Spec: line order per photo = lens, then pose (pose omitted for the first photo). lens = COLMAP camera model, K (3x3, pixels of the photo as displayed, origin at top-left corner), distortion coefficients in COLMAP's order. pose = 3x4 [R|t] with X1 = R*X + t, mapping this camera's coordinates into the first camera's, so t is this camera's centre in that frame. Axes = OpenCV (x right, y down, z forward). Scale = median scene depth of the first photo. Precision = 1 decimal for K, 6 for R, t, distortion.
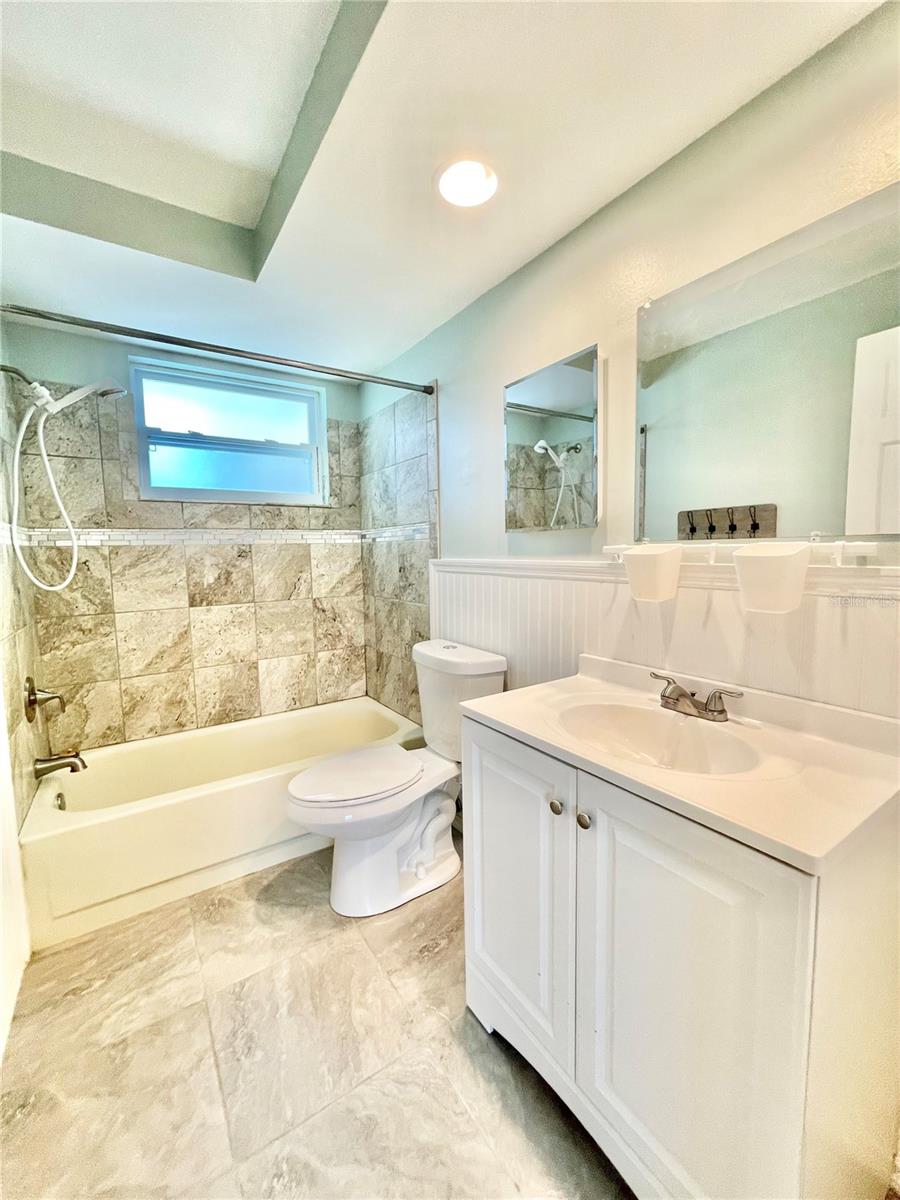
lens RADIAL K [[481.8, 0, 450.0], [0, 481.8, 600.0], [0, 0, 1]] dist [0.001200, 0.000399]
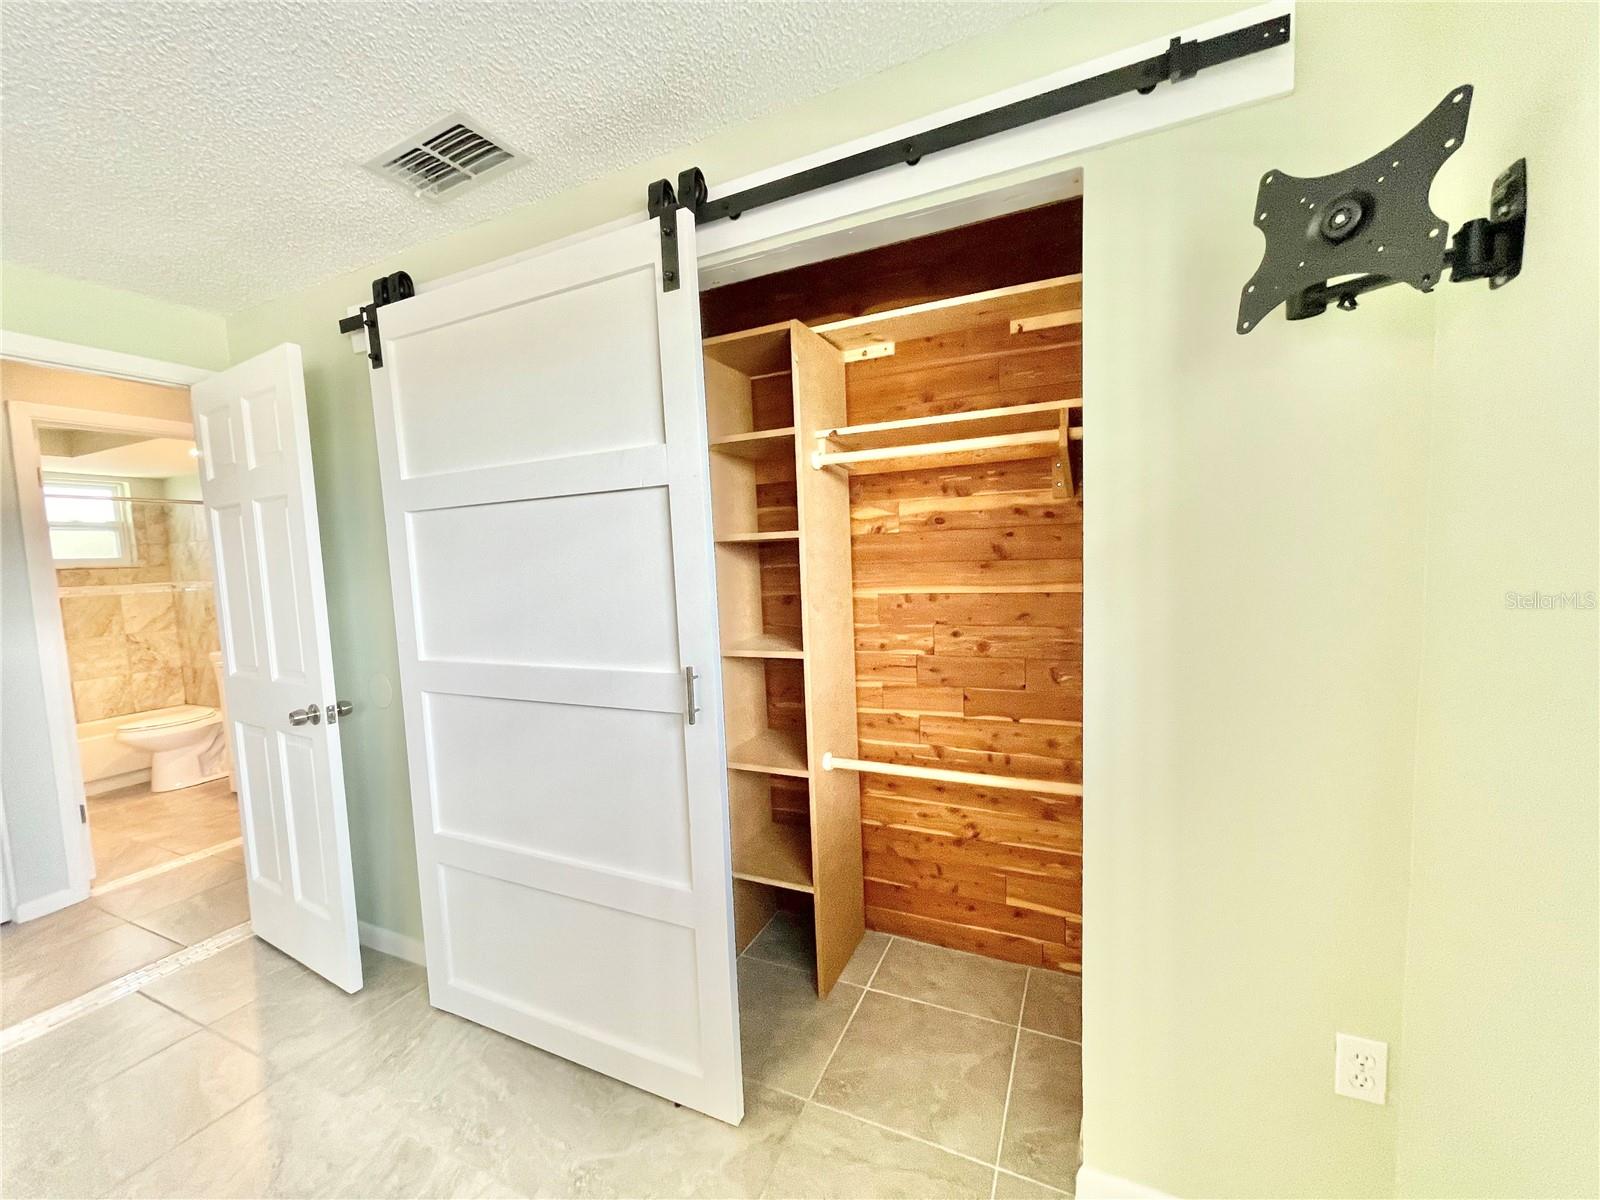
lens RADIAL K [[642.4, 0, 794.3], [0, 642.4, 606.1], [0, 0, 1]] dist [0.001200, 0.000399]
pose [[0.851178, -0.062133, 0.521187, 0.376808], [0.082411, 0.996473, -0.015797, 0.100125], [-0.518368, 0.056398, 0.853296, -1.520052]]
